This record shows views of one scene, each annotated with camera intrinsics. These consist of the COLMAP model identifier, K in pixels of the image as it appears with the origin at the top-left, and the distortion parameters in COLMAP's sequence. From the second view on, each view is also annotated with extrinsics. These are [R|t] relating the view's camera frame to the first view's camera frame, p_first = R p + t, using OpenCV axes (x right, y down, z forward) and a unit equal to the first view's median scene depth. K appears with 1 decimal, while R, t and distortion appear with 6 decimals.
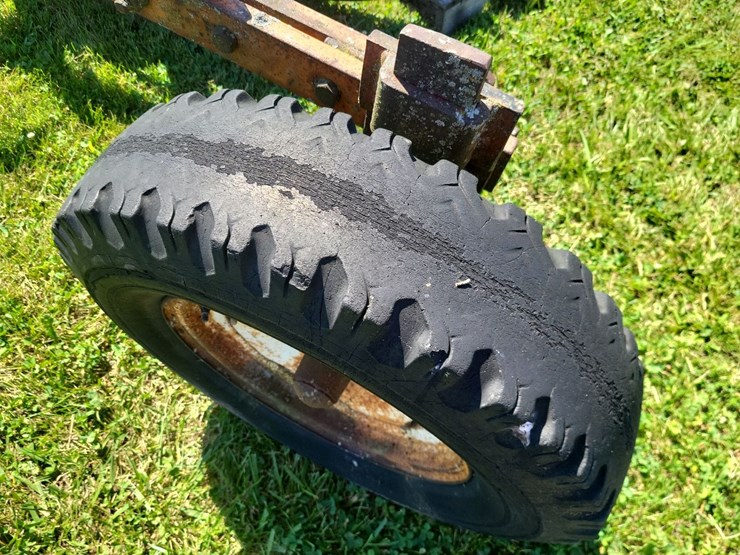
lens RADIAL K [[585.5, 0, 373.3], [0, 585.5, 270.0], [0, 0, 1]] dist [0.028557, 0.000574]
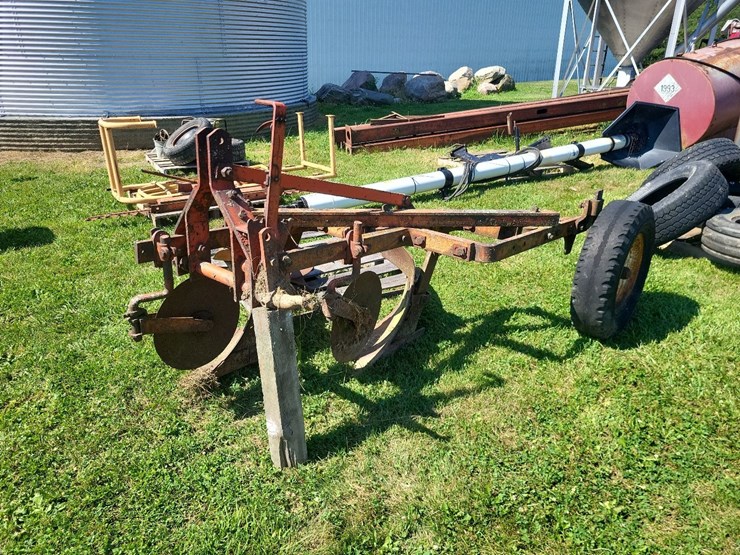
lens RADIAL K [[563.5, 0, 357.6], [0, 563.5, 288.2], [0, 0, 1]] dist [0.049875, -0.034527]
pose [[0.227232, -0.407435, 0.884512, -3.495738], [0.859375, 0.511136, 0.014671, -1.200990], [-0.458083, 0.756794, 0.466286, 0.084086]]
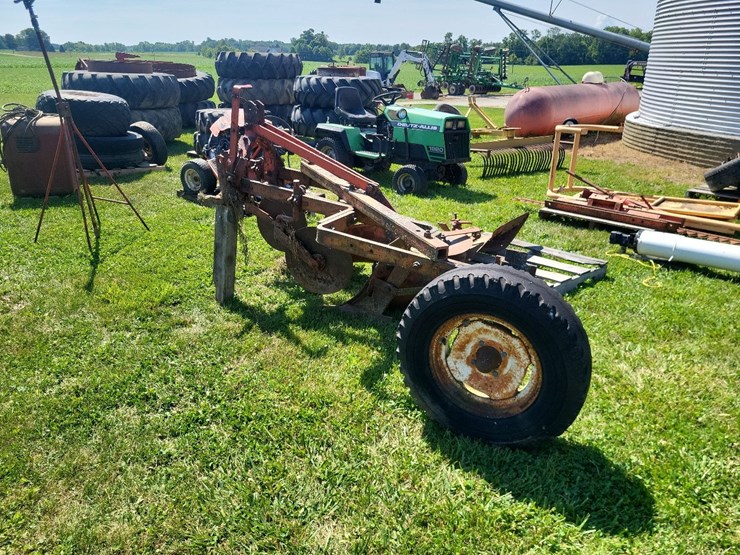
lens RADIAL K [[563.5, 0, 368.4], [0, 563.5, 272.5], [0, 0, 1]] dist [0.049875, -0.034527]
pose [[0.999577, -0.007302, -0.028139, -0.514958], [-0.013043, 0.752398, -0.658580, 1.501443], [0.025981, 0.658669, 0.751984, -1.258026]]
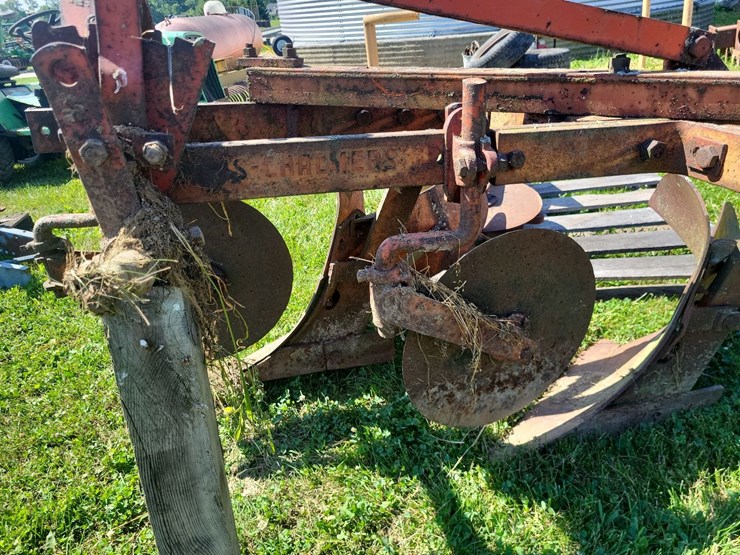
lens RADIAL K [[563.5, 0, 368.9], [0, 563.5, 281.0], [0, 0, 1]] dist [0.049875, -0.034527]
pose [[0.734598, -0.378853, 0.562882, -1.837858], [0.642254, 0.655791, -0.396797, -0.853290], [-0.218805, 0.652999, 0.725063, 0.648558]]
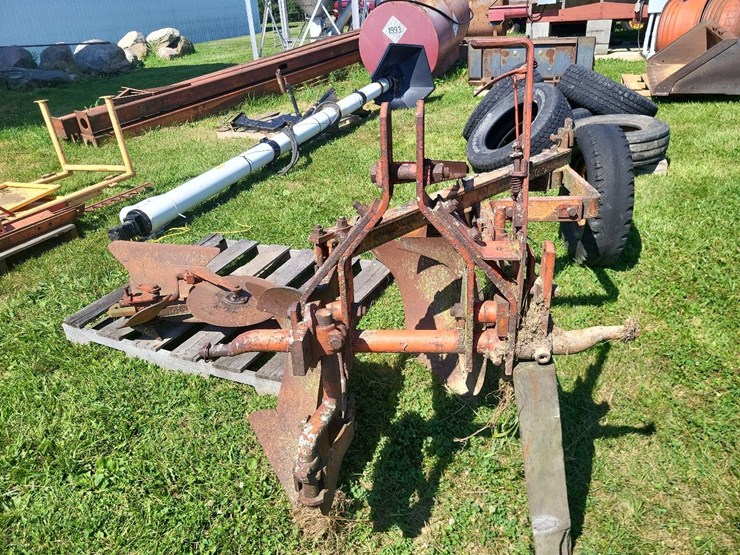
lens RADIAL K [[563.5, 0, 371.7], [0, 563.5, 277.9], [0, 0, 1]] dist [0.049875, -0.034527]
pose [[-0.383047, -0.415309, 0.825102, -2.566056], [0.836716, 0.222465, 0.500415, -2.575865], [-0.391383, 0.882059, 0.262281, 0.948592]]
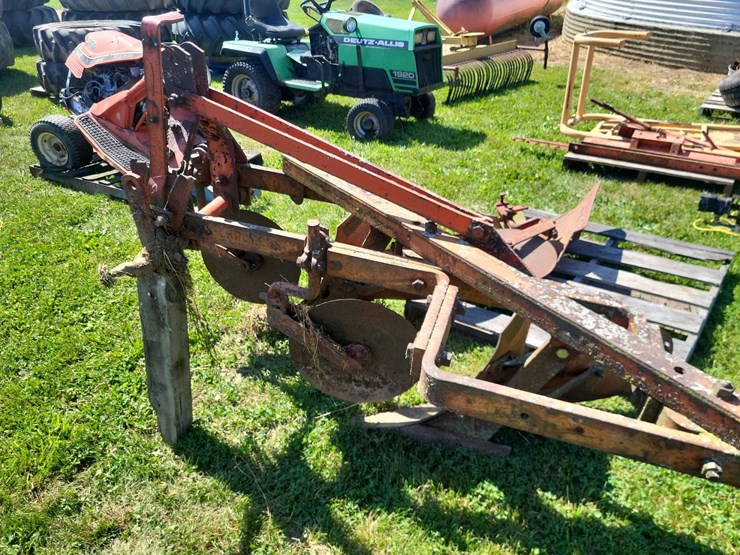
lens RADIAL K [[563.5, 0, 372.7], [0, 563.5, 276.3], [0, 0, 1]] dist [0.049875, -0.034527]
pose [[0.979792, -0.131110, 0.151059, -1.177057], [0.190421, 0.842567, -0.503806, -0.269142], [-0.061223, 0.522390, 0.850506, -0.337273]]
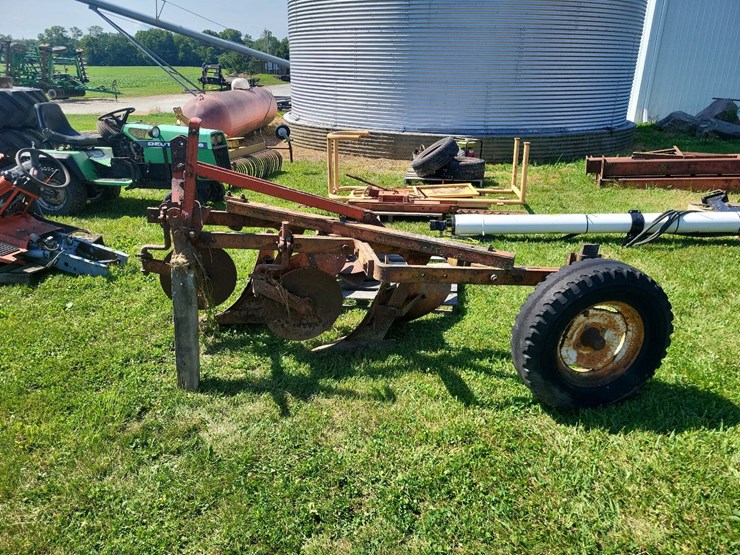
lens RADIAL K [[563.5, 0, 361.2], [0, 563.5, 276.8], [0, 0, 1]] dist [0.049875, -0.034527]
pose [[0.776103, -0.239595, 0.583317, -2.675186], [0.561043, 0.684677, -0.465239, 0.617531], [-0.287915, 0.688339, 0.665803, -0.971588]]
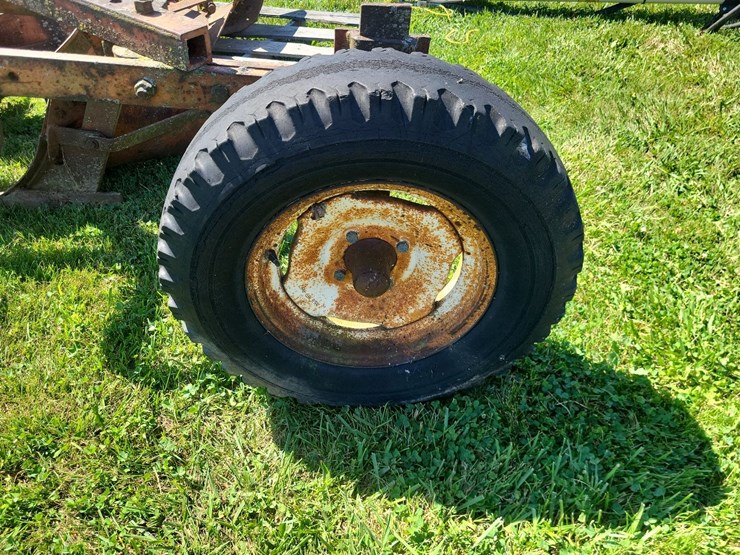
lens RADIAL K [[563.5, 0, 367.3], [0, 563.5, 265.6], [0, 0, 1]] dist [0.049875, -0.034527]
pose [[0.876899, -0.337410, 0.342349, -0.473858], [0.437460, 0.855346, -0.277510, 0.460783], [-0.199192, 0.393113, 0.897655, -0.169701]]
